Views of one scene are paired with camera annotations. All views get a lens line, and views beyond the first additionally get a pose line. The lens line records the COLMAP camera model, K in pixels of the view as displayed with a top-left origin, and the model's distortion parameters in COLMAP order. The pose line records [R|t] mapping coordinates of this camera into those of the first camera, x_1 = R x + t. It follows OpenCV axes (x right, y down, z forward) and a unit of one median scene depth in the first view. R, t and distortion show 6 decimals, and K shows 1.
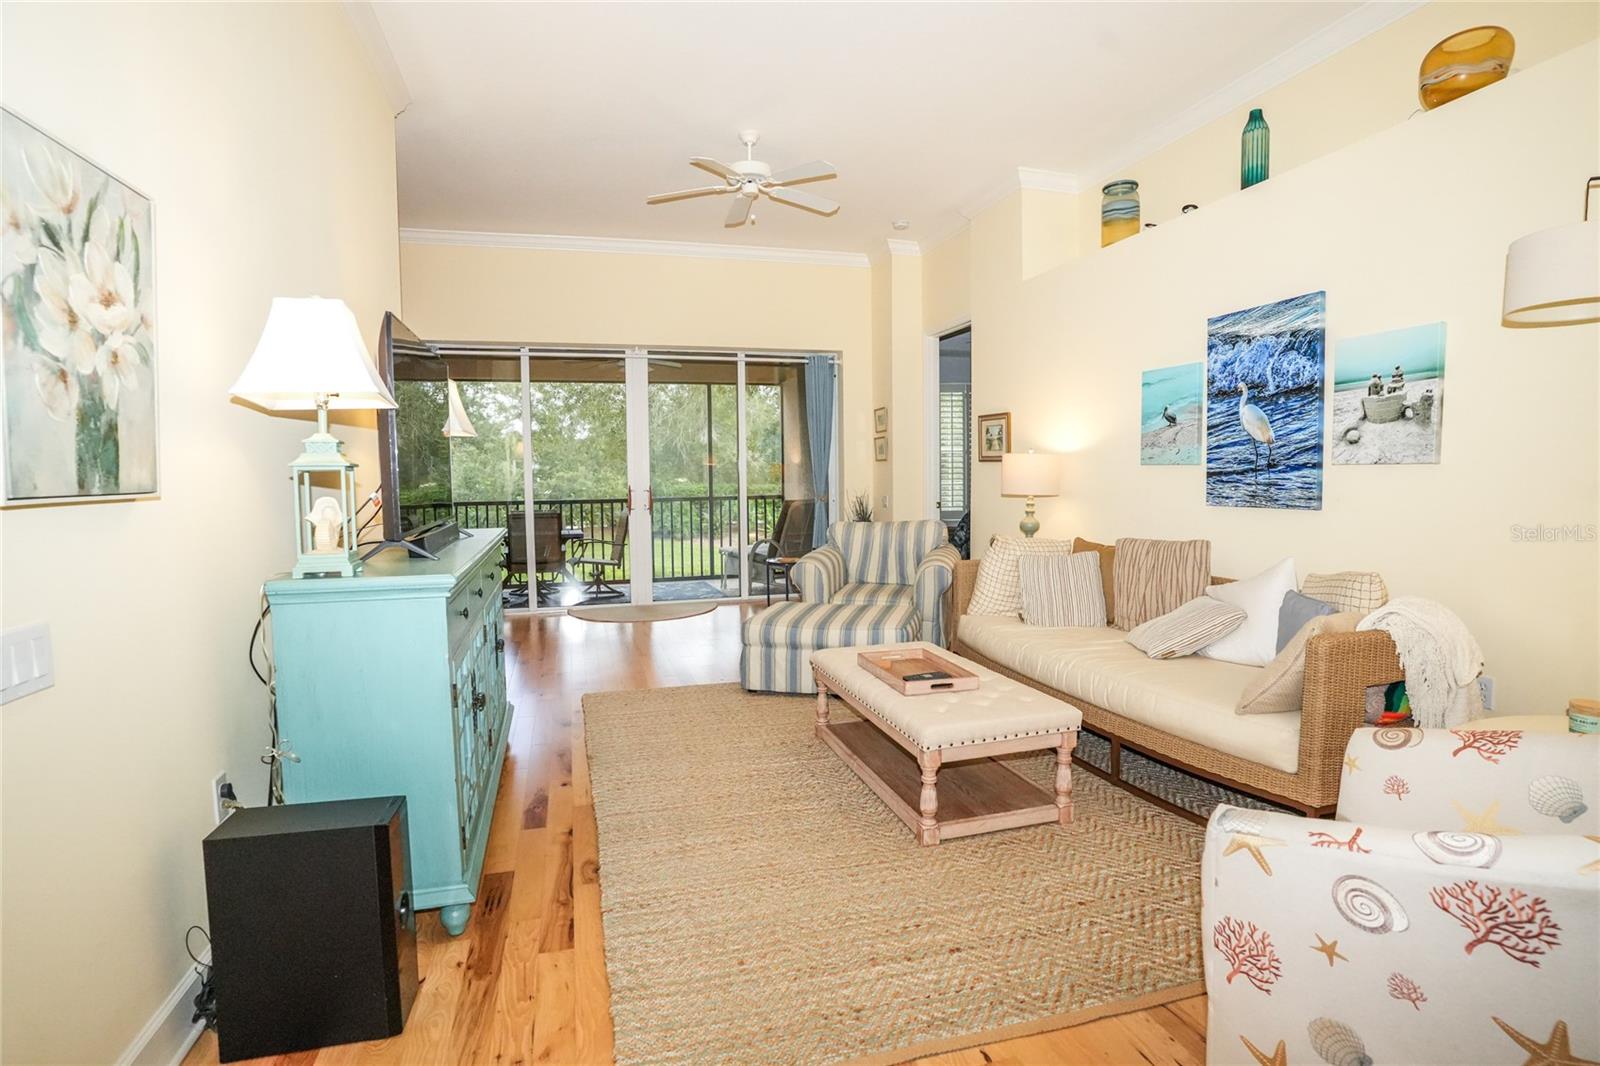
lens RADIAL K [[788.3, 0, 795.7], [0, 788.3, 529.8], [0, 0, 1]] dist [-0.082560, 0.043282]
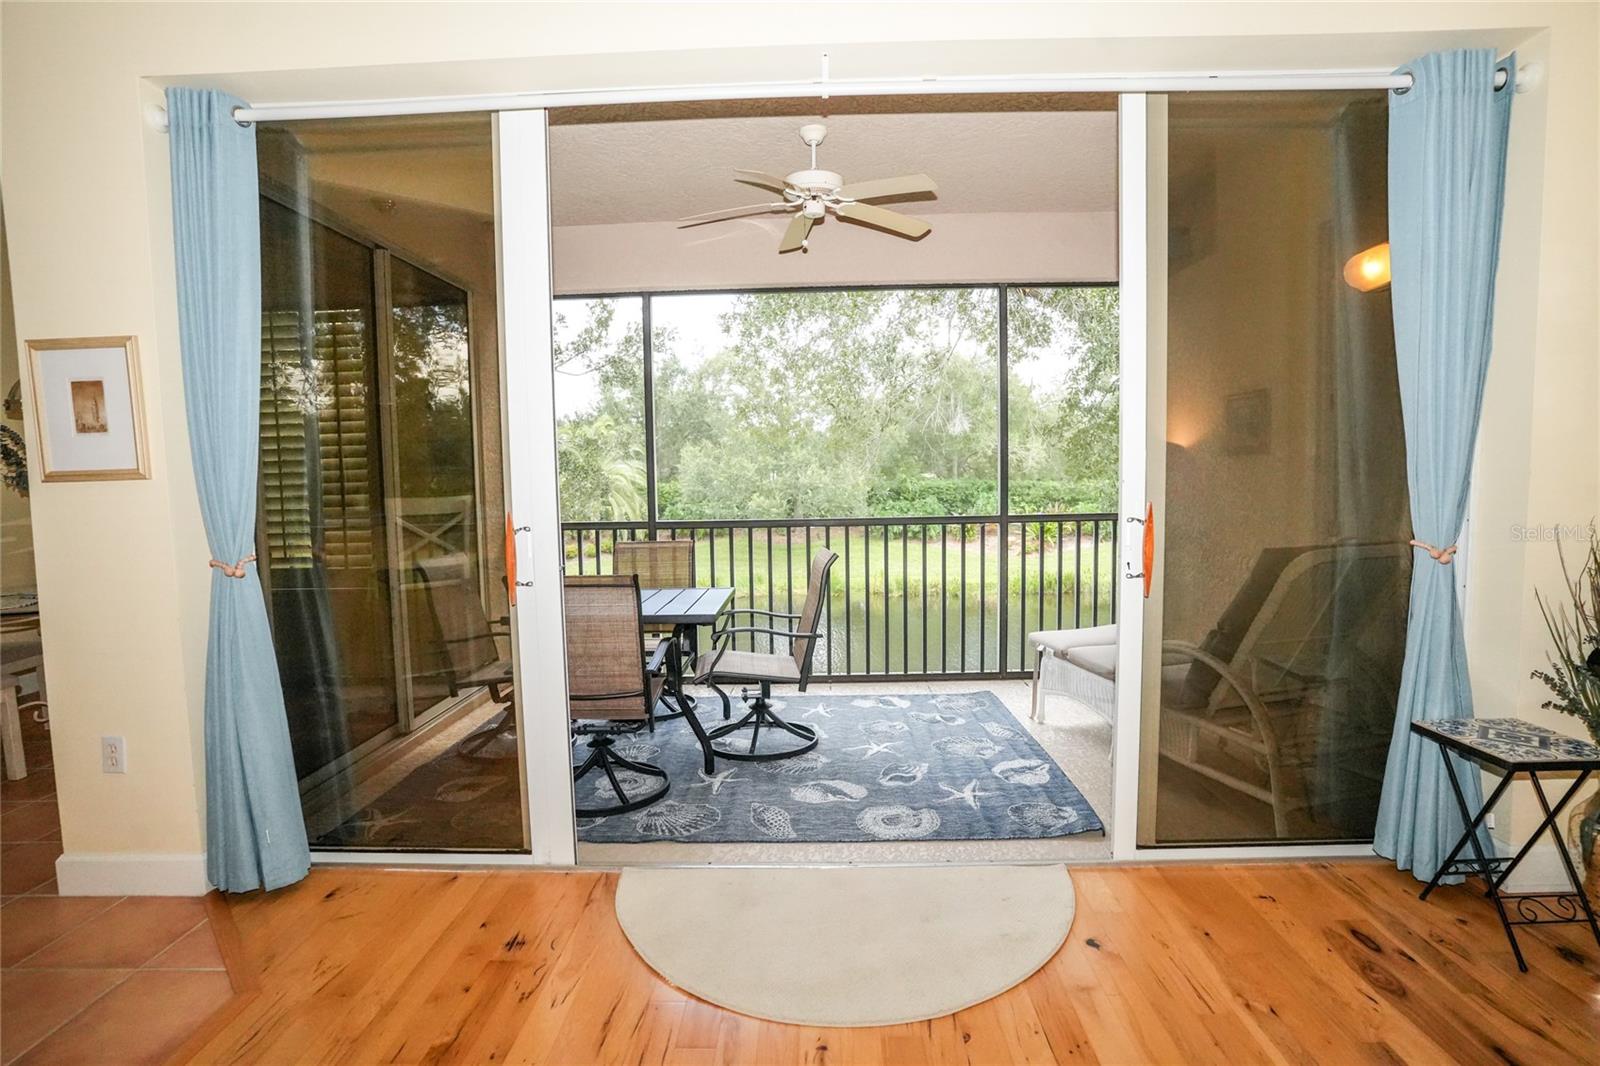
lens RADIAL K [[788.3, 0, 795.7], [0, 788.3, 529.8], [0, 0, 1]] dist [-0.082560, 0.043282]
pose [[0.952838, 0.015434, -0.303087, -0.020262], [-0.013484, 0.999873, 0.008526, -0.008654], [0.303180, -0.004037, 0.952925, 0.120918]]
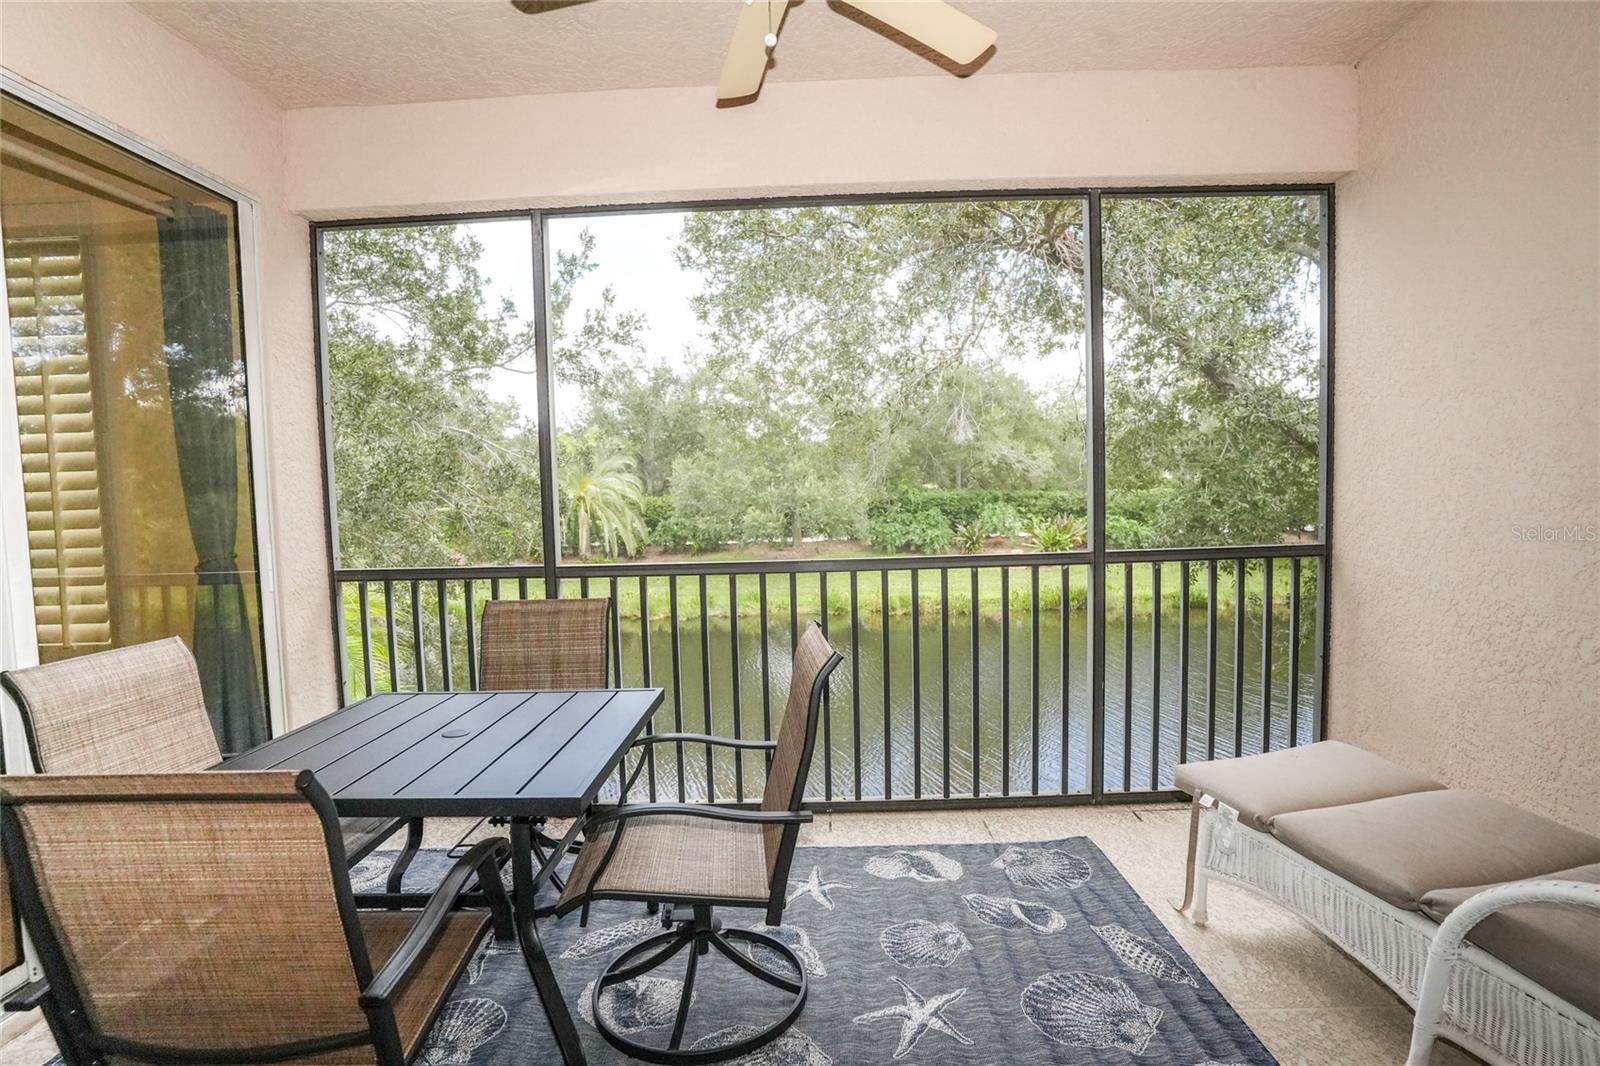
lens RADIAL K [[788.3, 0, 795.7], [0, 788.3, 529.8], [0, 0, 1]] dist [-0.082560, 0.043282]
pose [[0.953124, 0.001932, -0.302572, -0.031557], [-0.004035, 0.999972, -0.006324, -0.011874], [0.302552, 0.007248, 0.953105, 0.163499]]
